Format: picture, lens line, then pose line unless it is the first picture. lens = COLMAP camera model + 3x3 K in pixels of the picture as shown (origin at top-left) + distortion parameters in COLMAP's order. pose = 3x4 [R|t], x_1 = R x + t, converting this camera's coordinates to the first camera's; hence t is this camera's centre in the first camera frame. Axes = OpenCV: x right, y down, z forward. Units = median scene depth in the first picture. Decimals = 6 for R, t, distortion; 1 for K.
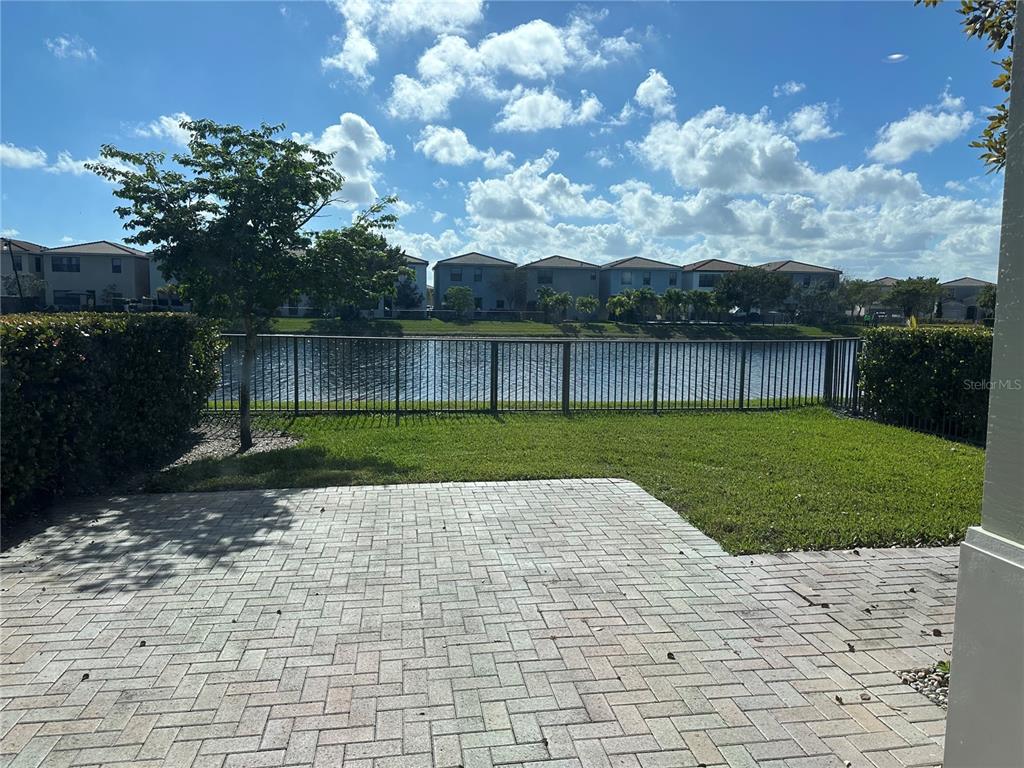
lens RADIAL K [[706.2, 0, 517.4], [0, 706.2, 376.5], [0, 0, 1]] dist [0.102863, -0.132378]
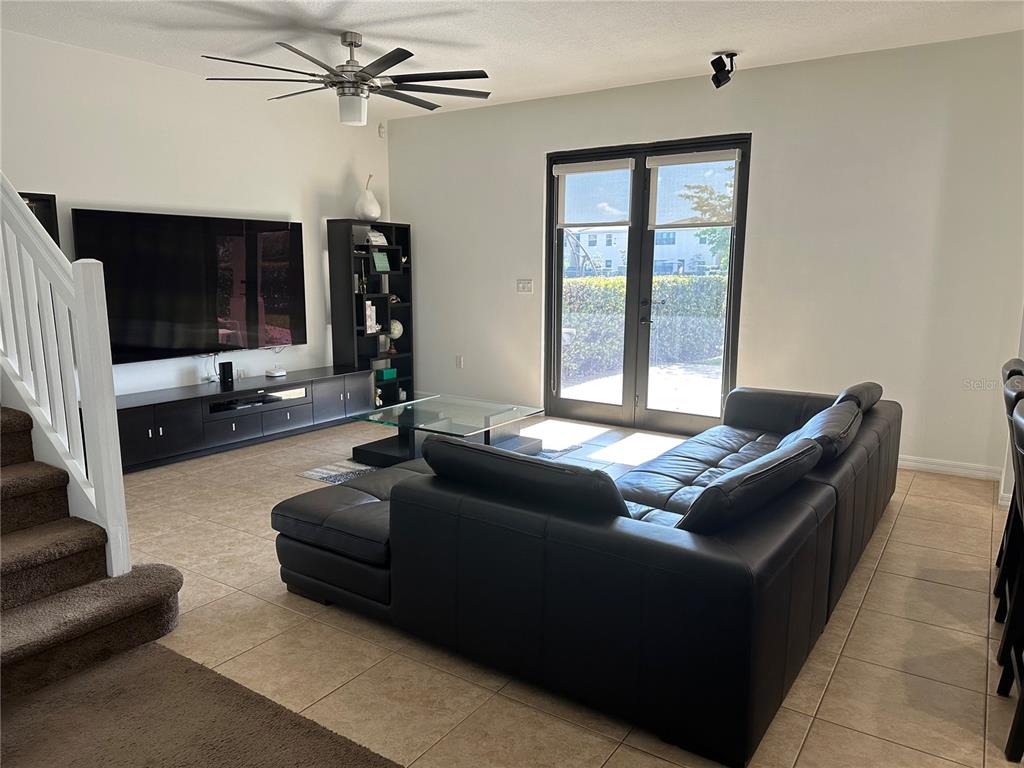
lens RADIAL K [[707.8, 0, 512.0], [0, 707.8, 384.0], [0, 0, 1]] dist [0.099925, -0.169896]
pose [[0.722897, 0.101038, -0.683529, 0.262546], [-0.061416, 0.994731, 0.082086, 0.042963], [0.688221, -0.017360, 0.725293, -0.421767]]
